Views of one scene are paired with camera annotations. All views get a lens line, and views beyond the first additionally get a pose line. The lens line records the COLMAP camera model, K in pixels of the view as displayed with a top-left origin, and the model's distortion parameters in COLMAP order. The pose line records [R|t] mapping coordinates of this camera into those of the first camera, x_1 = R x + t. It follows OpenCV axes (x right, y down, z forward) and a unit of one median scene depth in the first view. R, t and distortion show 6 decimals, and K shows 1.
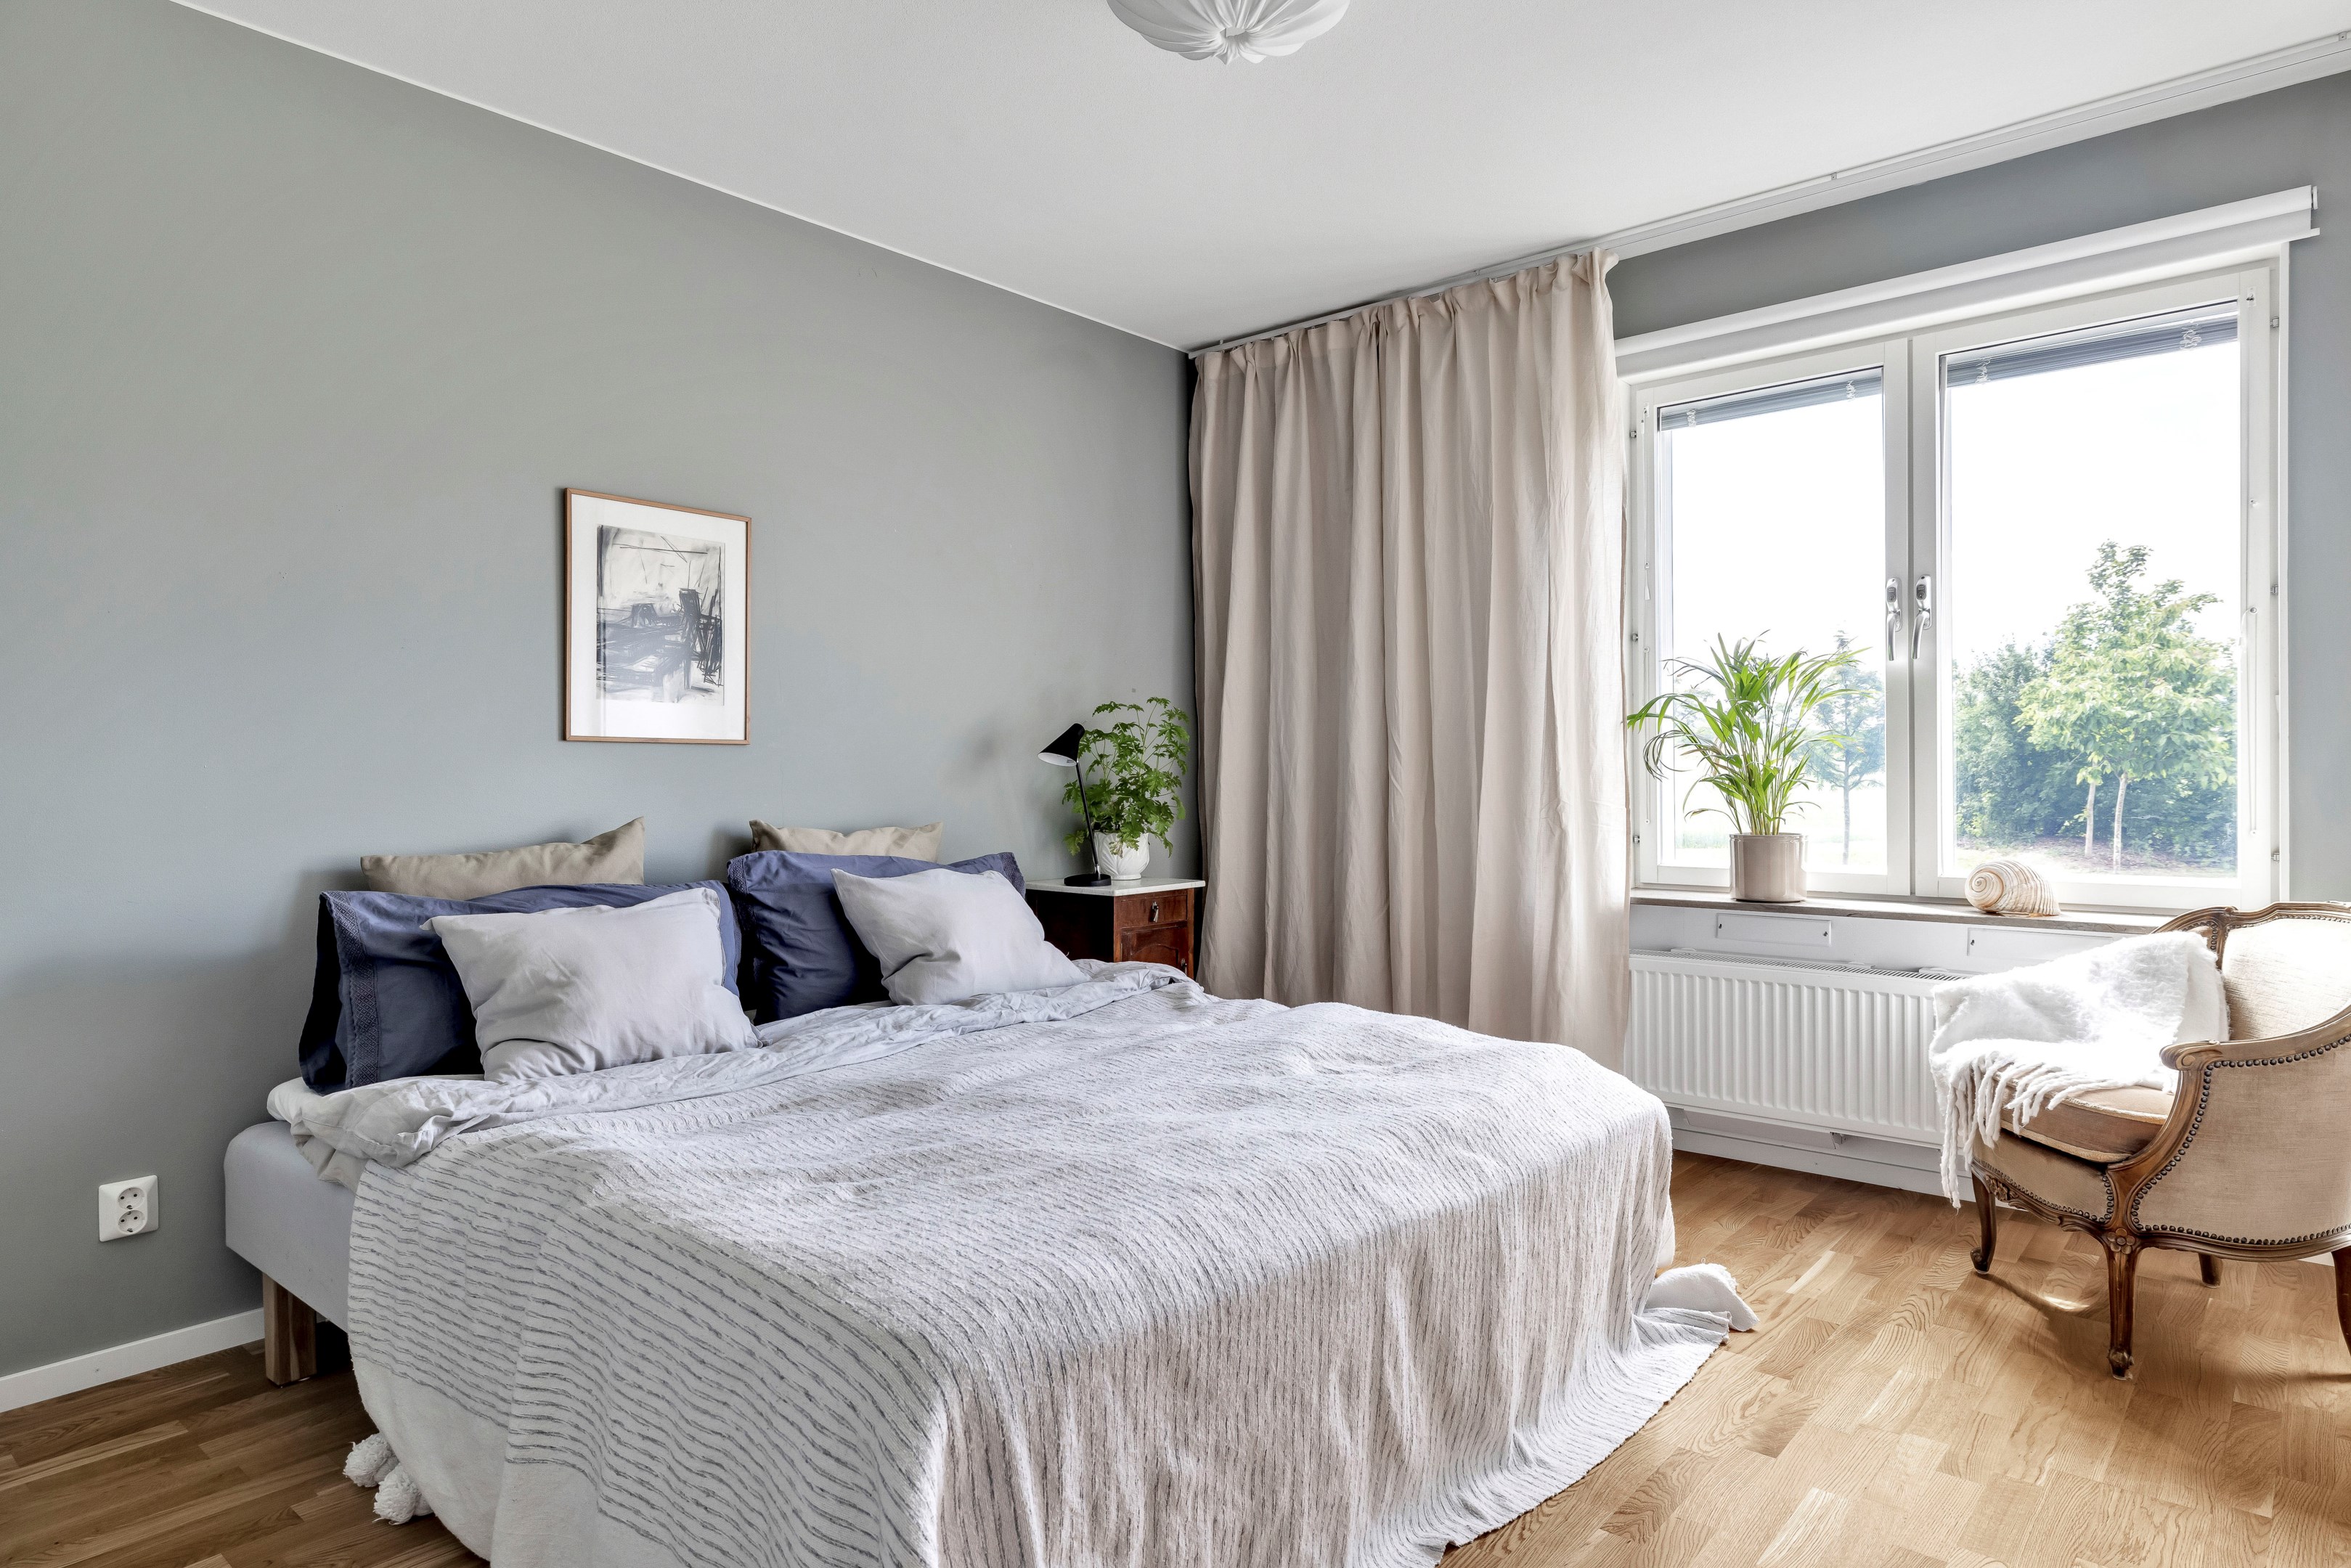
lens RADIAL K [[1317.5, 0, 1173.3], [0, 1317.5, 774.8], [0, 0, 1]] dist [-0.003019, -0.004320]
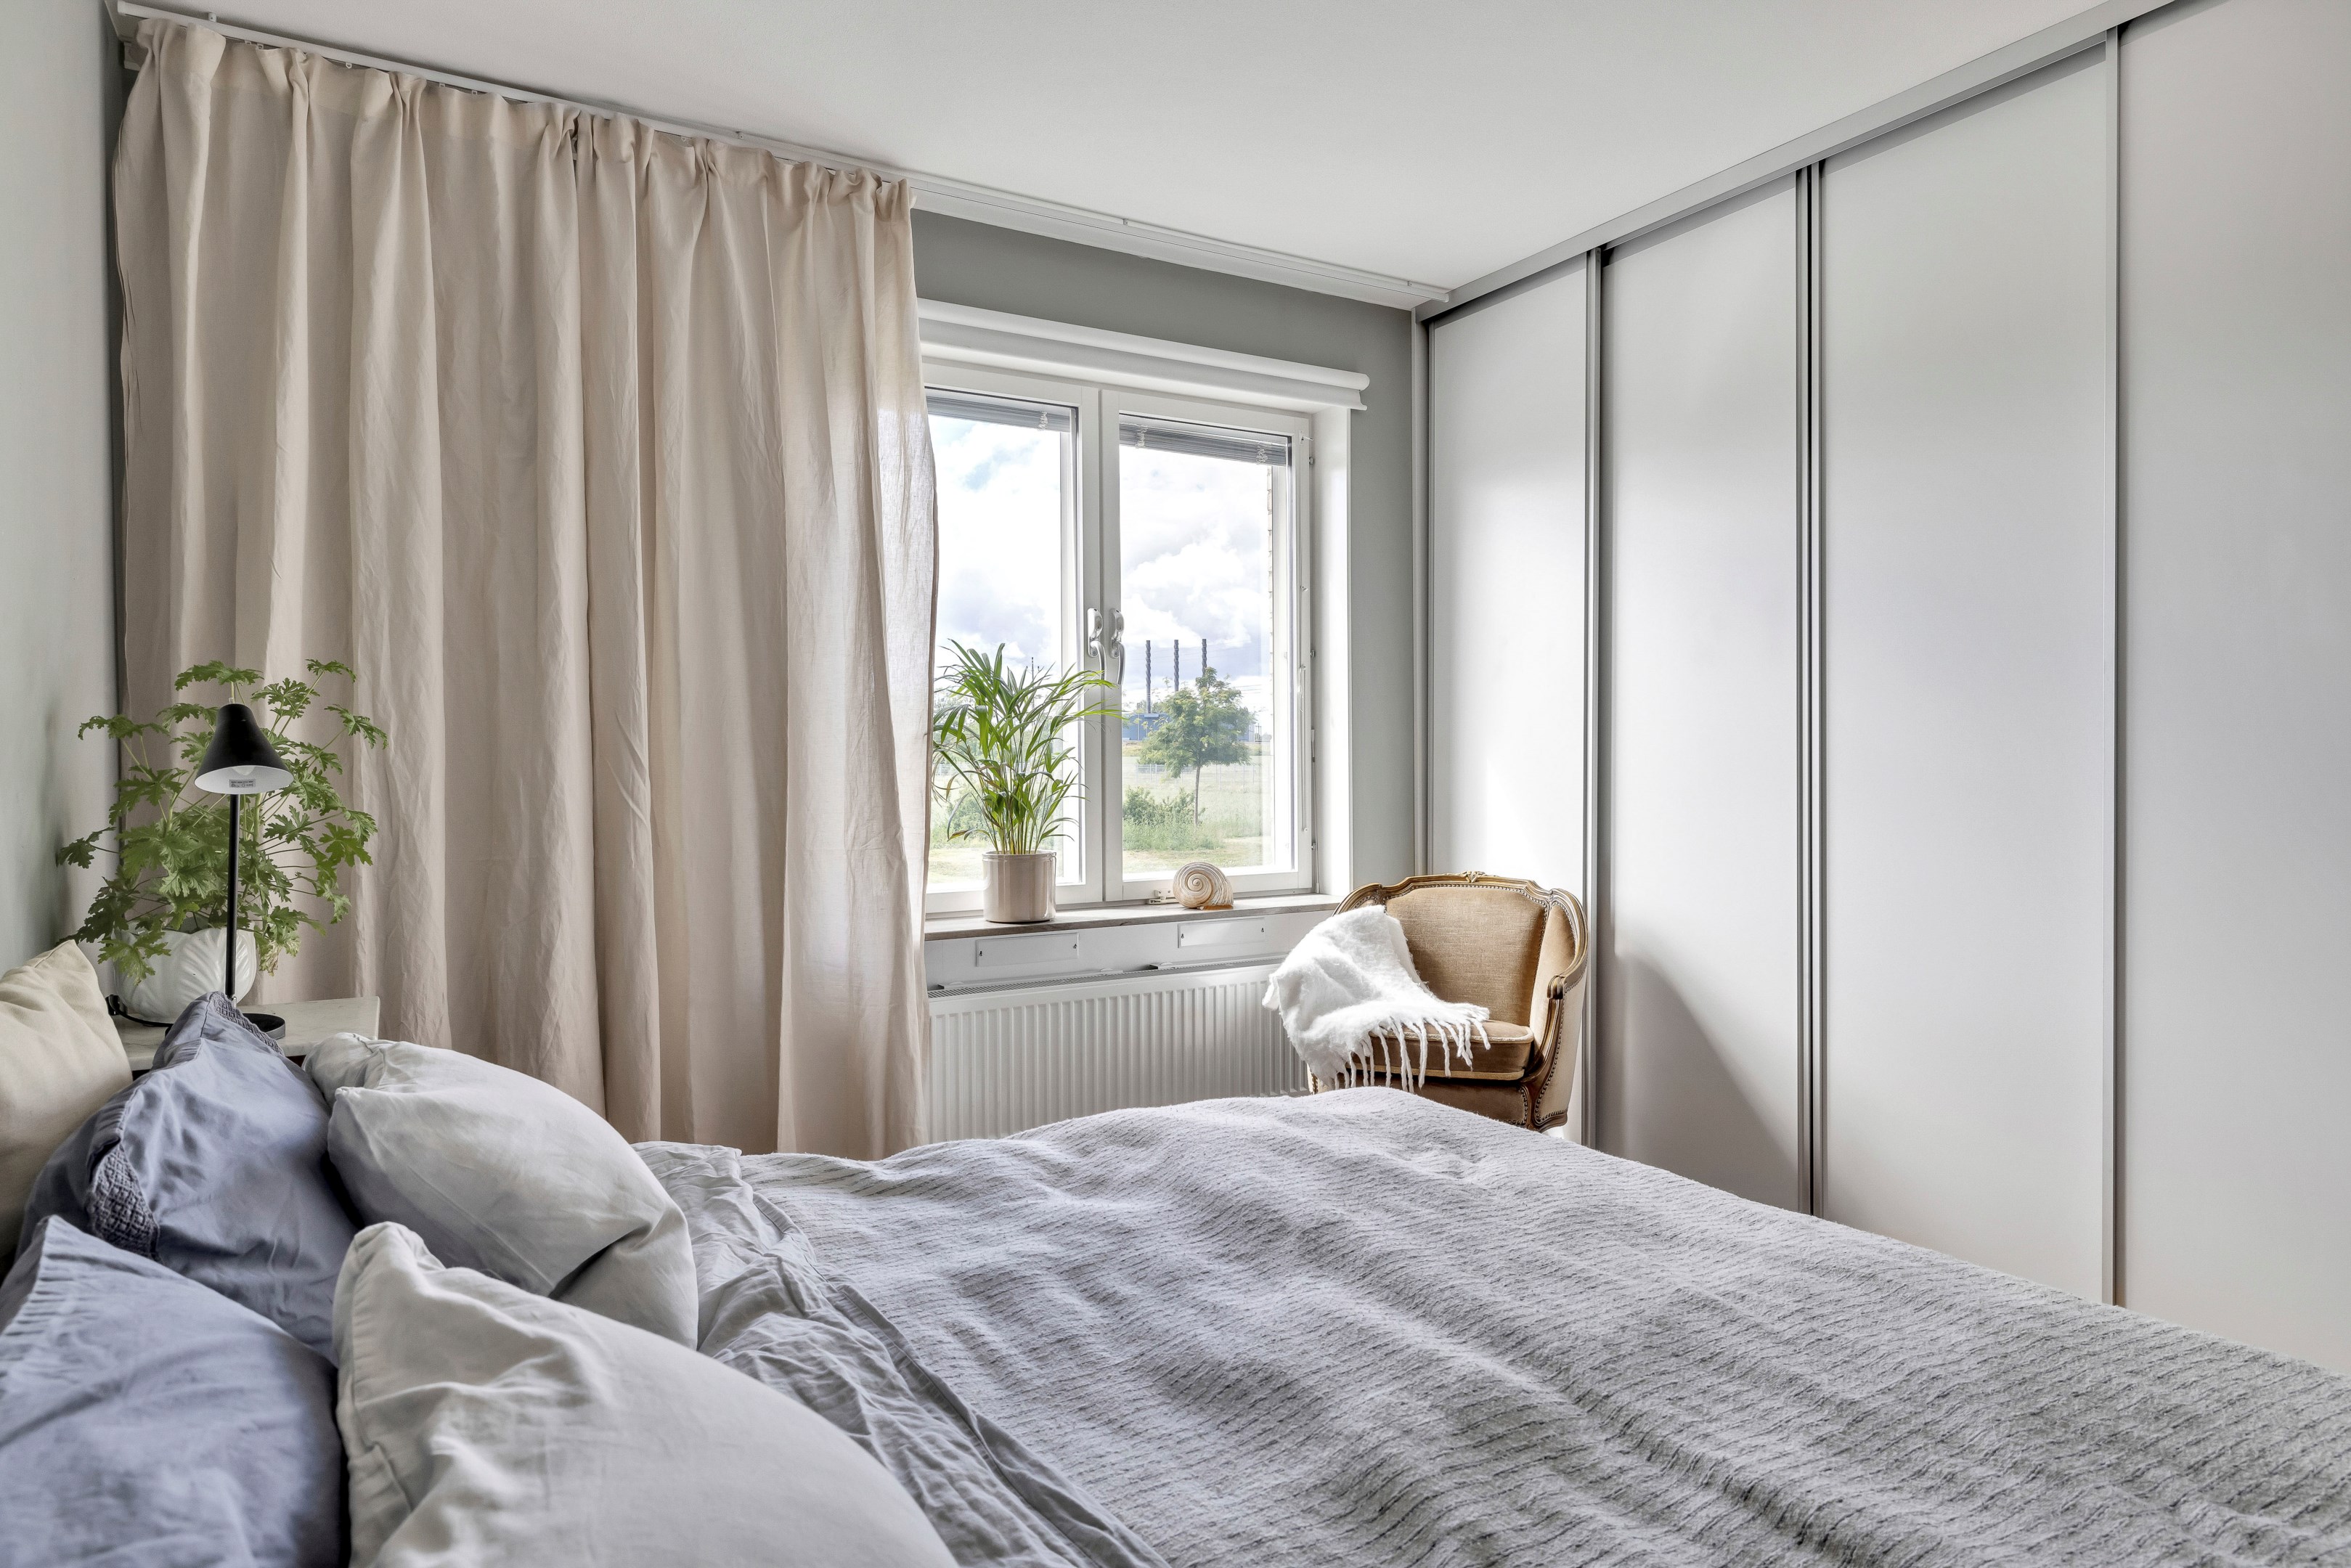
lens RADIAL K [[1317.5, 0, 1174.0], [0, 1317.5, 778.9], [0, 0, 1]] dist [-0.003019, -0.004320]
pose [[0.333480, -0.009944, 0.942705, -0.430036], [0.009183, 0.999931, 0.007300, -0.016353], [-0.942713, 0.006222, 0.333548, 0.552592]]
